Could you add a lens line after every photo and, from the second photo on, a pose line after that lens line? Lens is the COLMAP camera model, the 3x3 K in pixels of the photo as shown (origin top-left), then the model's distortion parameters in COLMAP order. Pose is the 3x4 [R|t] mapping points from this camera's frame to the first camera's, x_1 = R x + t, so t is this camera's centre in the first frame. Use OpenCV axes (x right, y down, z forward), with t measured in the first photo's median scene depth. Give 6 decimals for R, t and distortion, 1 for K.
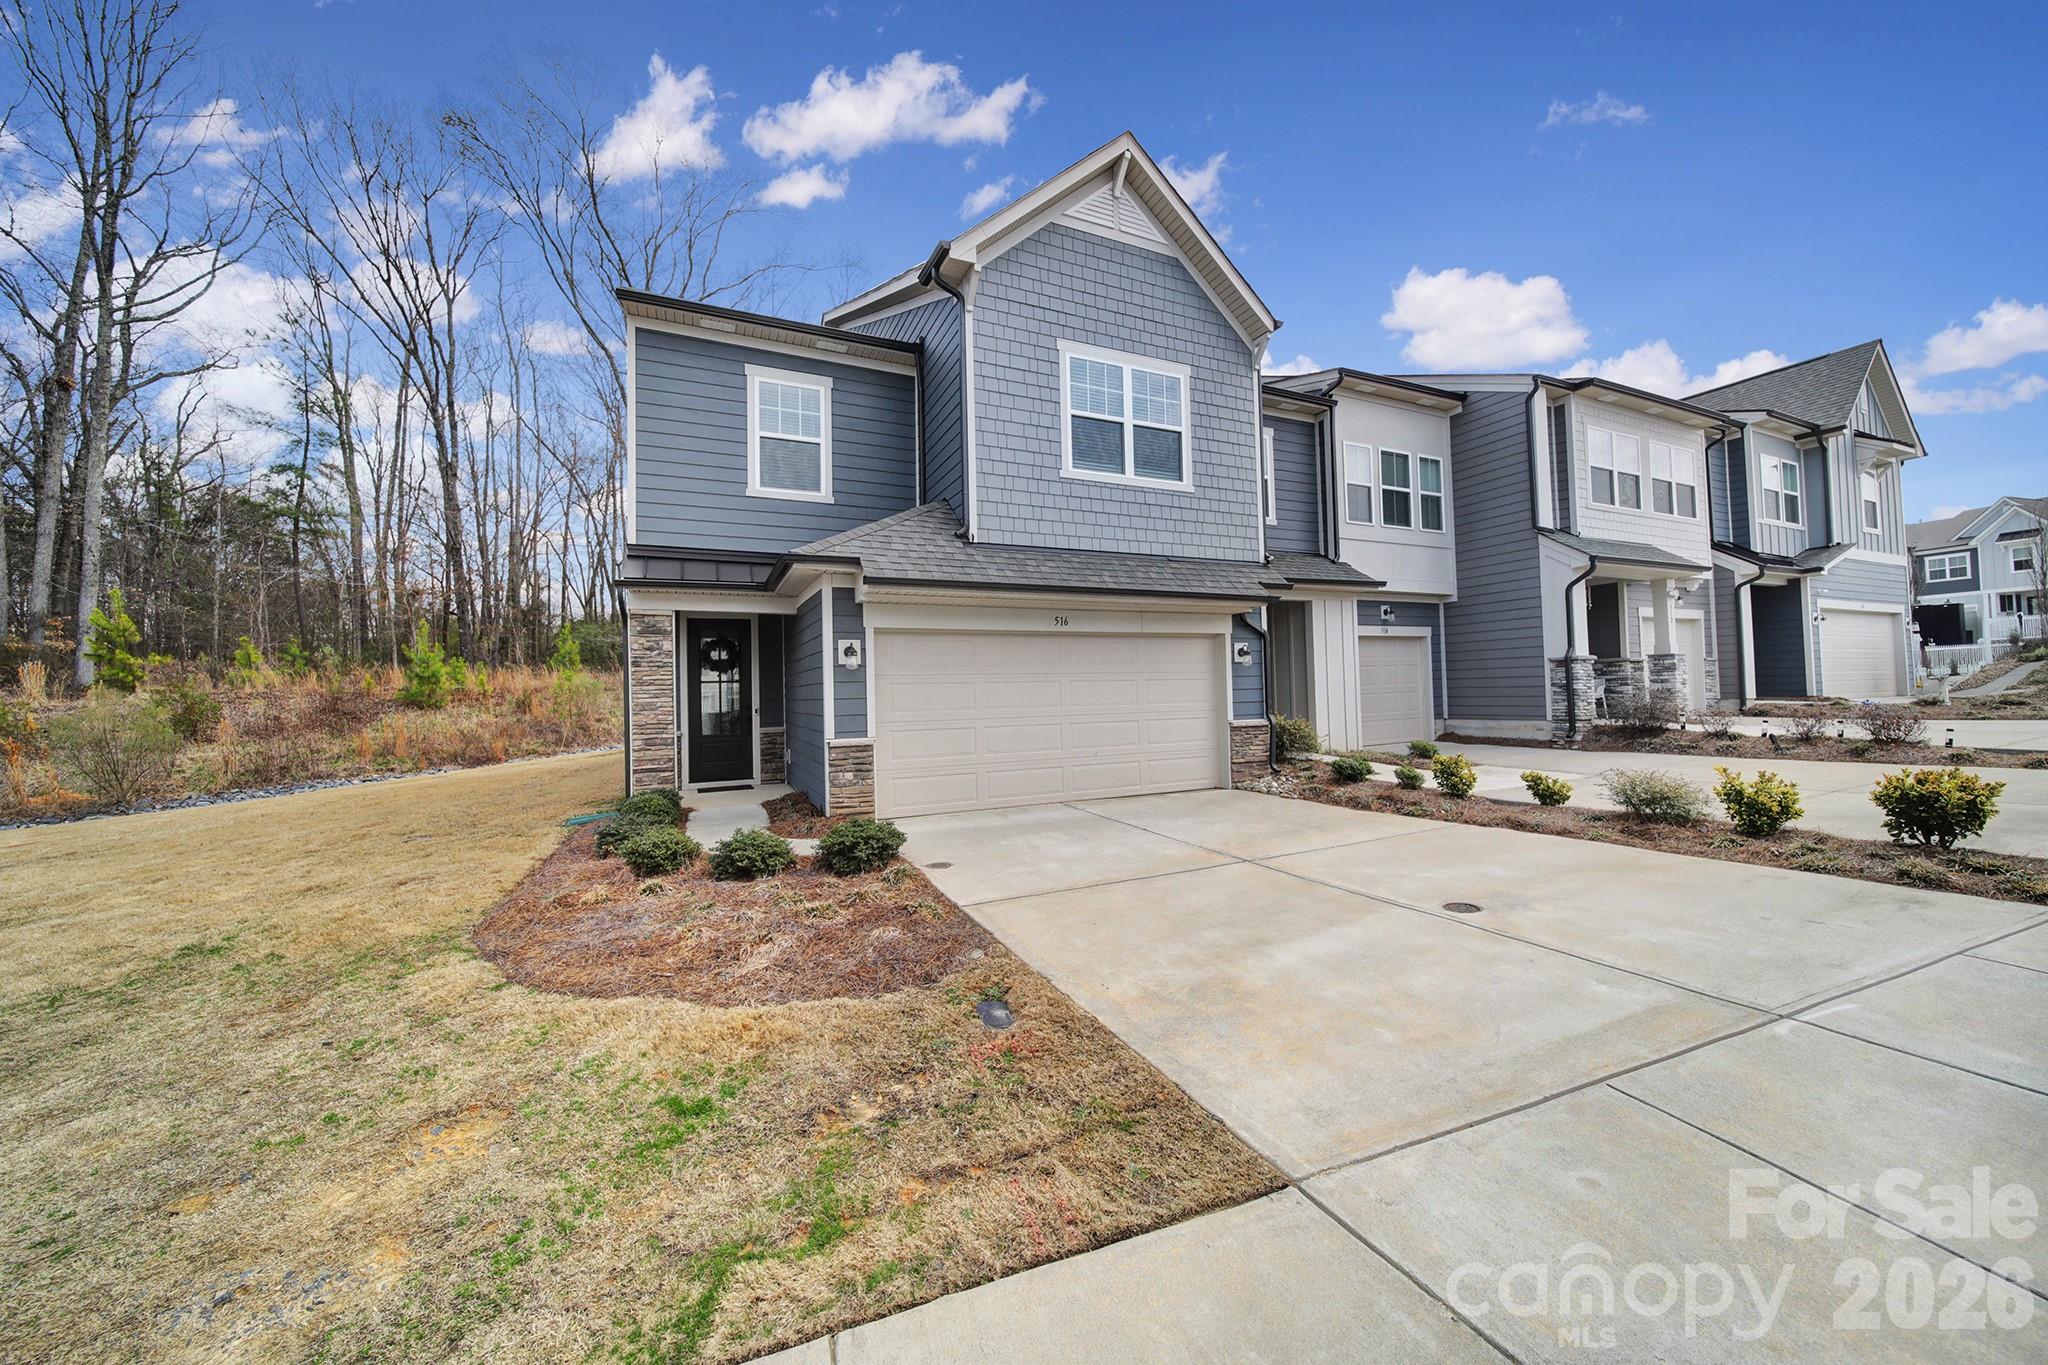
lens RADIAL K [[721.0, 0, 1017.3], [0, 721.0, 669.7], [0, 0, 1]] dist [0.000341, -0.002360]
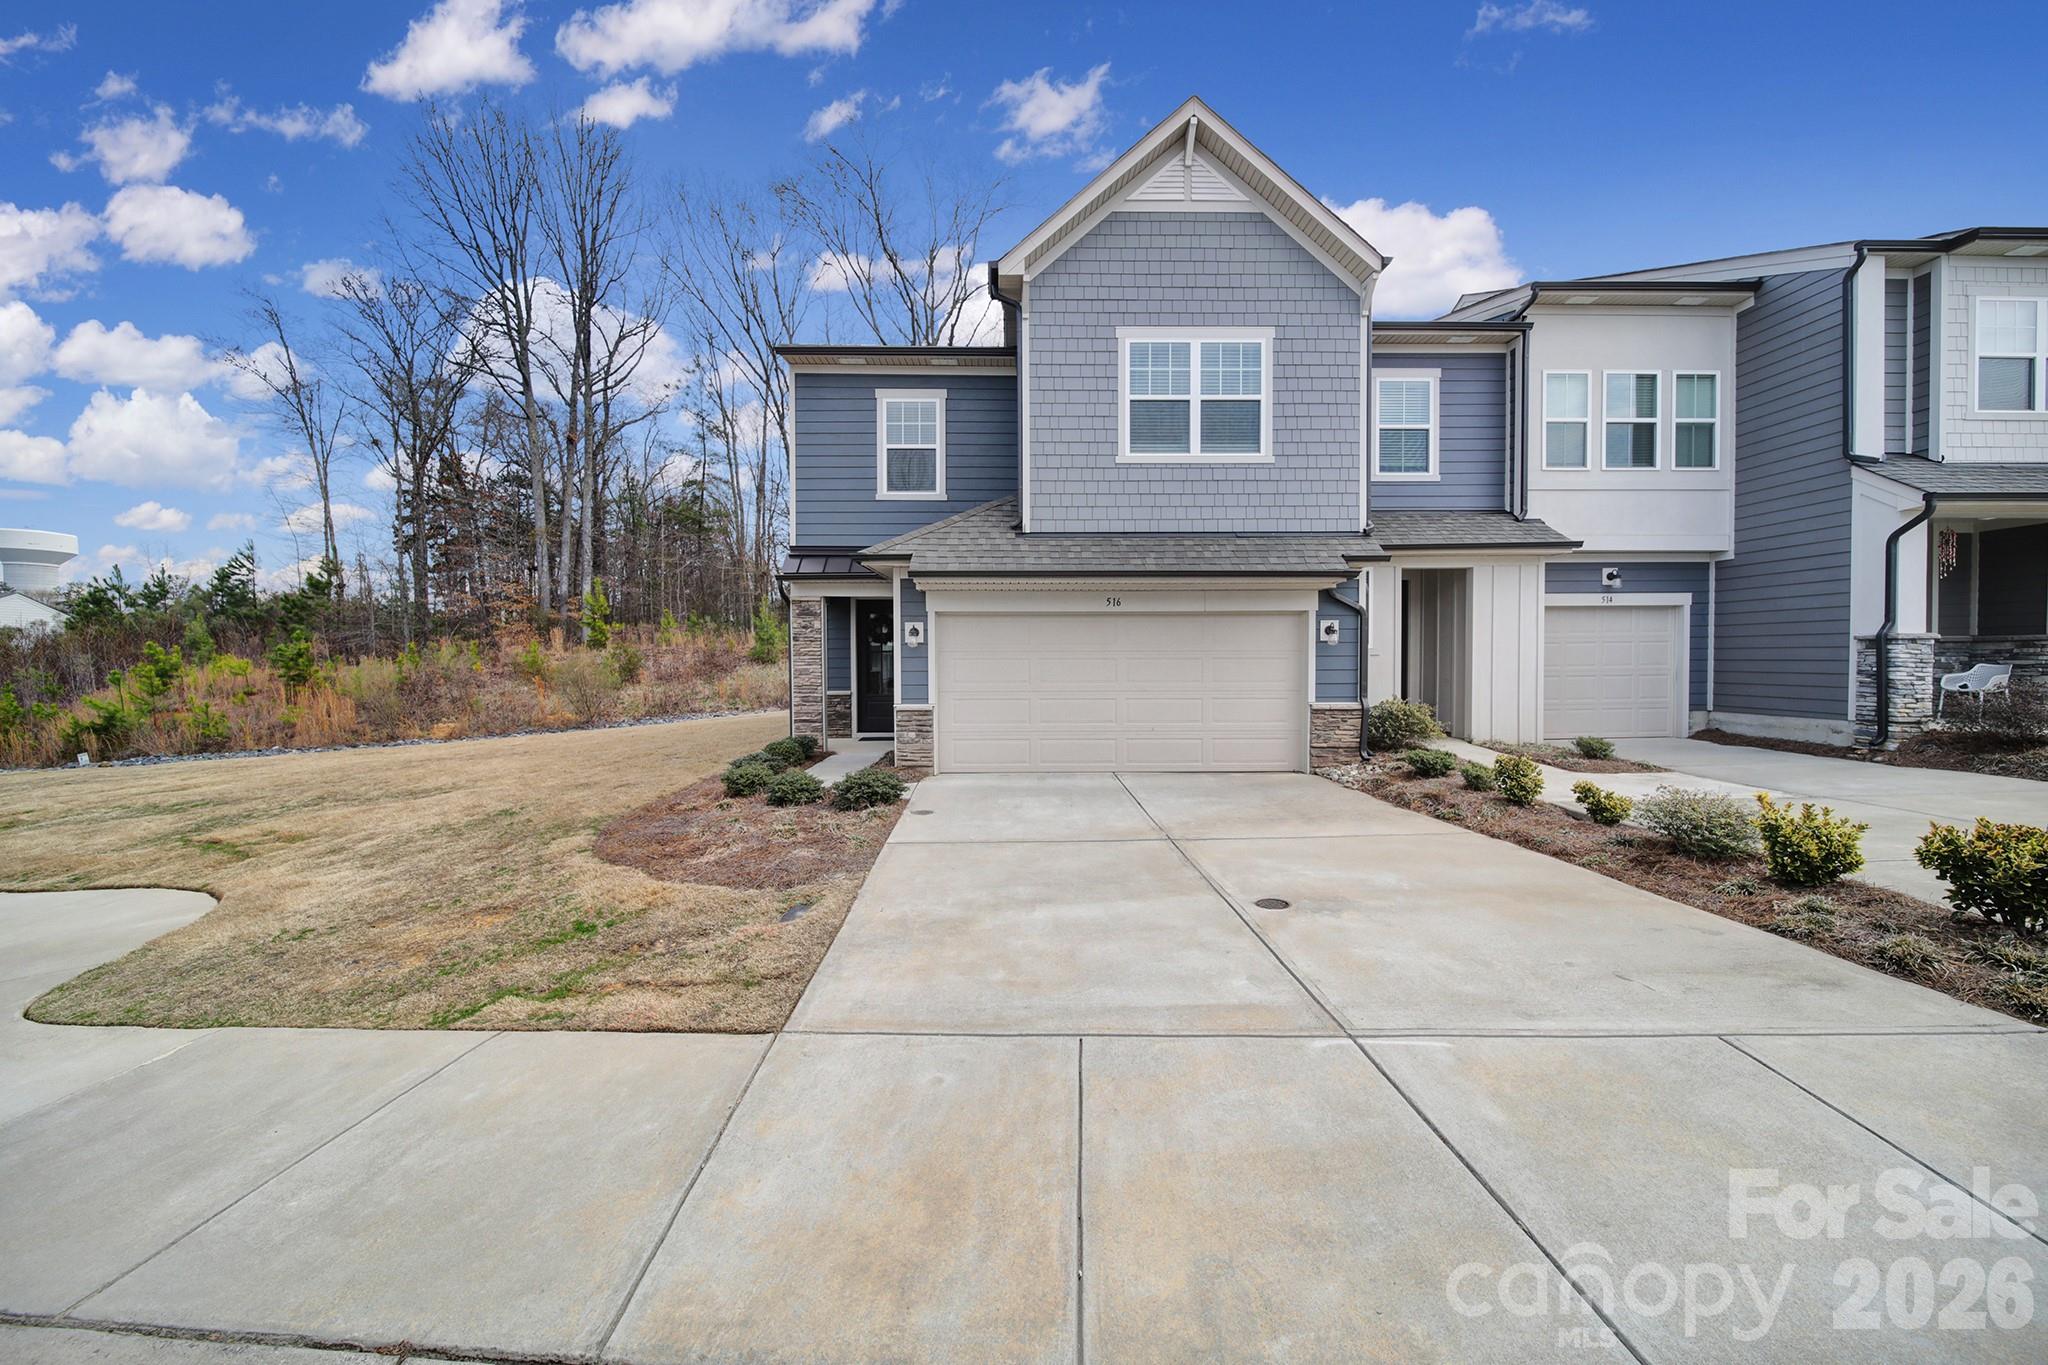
lens RADIAL K [[721.0, 0, 1017.3], [0, 721.0, 669.7], [0, 0, 1]] dist [0.000341, -0.002360]
pose [[0.912691, 0.026771, -0.407772, 0.337274], [-0.004389, 0.998436, 0.055726, -0.024468], [0.408626, -0.049071, 0.911382, -0.022353]]
